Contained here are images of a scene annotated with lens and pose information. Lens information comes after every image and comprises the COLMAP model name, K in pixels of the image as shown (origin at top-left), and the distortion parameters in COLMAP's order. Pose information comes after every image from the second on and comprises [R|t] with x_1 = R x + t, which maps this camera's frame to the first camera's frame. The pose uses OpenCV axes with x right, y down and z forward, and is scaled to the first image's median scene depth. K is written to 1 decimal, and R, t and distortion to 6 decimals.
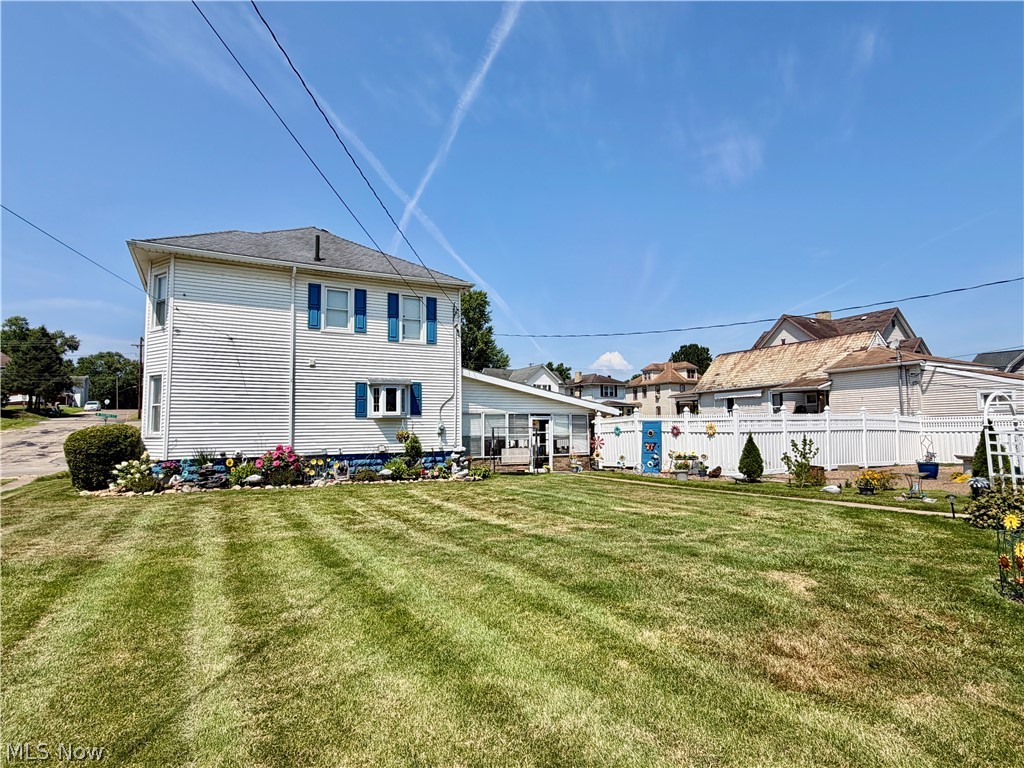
lens RADIAL K [[570.0, 0, 503.2], [0, 570.0, 383.0], [0, 0, 1]] dist [0.005123, 0.003811]
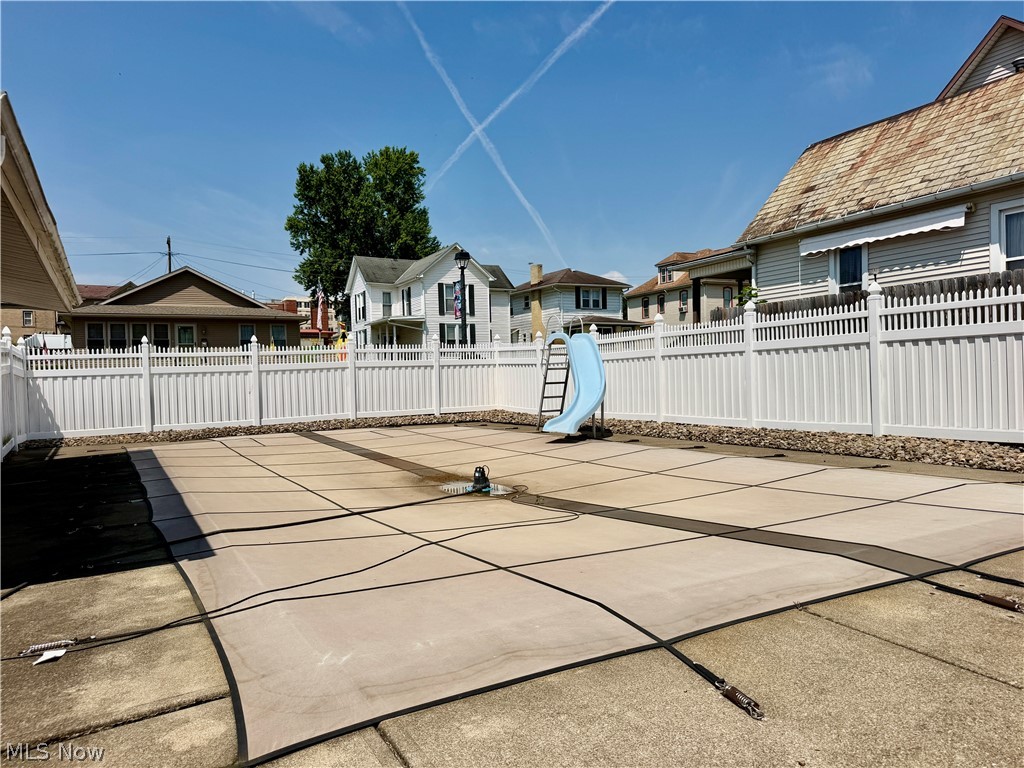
lens RADIAL K [[725.8, 0, 531.7], [0, 725.8, 379.5], [0, 0, 1]] dist [0.081048, -0.047921]
pose [[0.999507, -0.014233, 0.027984, 0.328354], [0.011943, 0.996693, 0.080377, 0.104922], [-0.029035, -0.080003, 0.996372, 0.935962]]
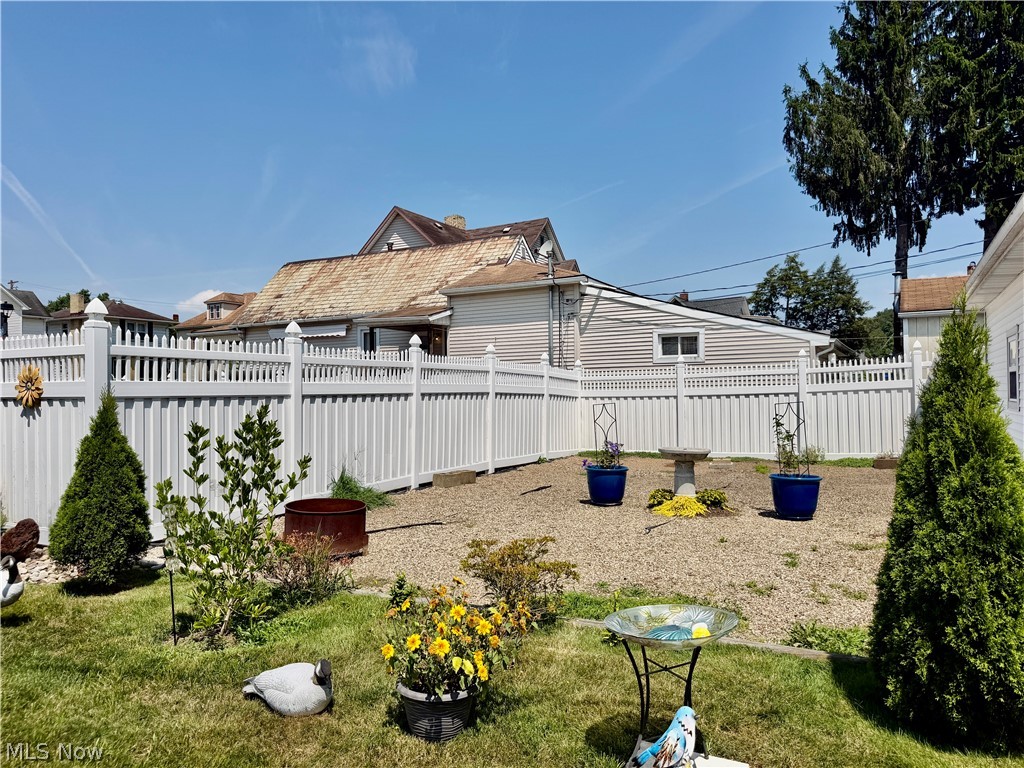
lens RADIAL K [[725.8, 0, 503.1], [0, 725.8, 387.4], [0, 0, 1]] dist [0.081048, -0.047921]
pose [[0.847938, 0.006921, 0.530050, 0.311349], [-0.042590, 0.997572, 0.055106, 0.042537], [-0.528381, -0.069301, 0.846174, 0.470160]]
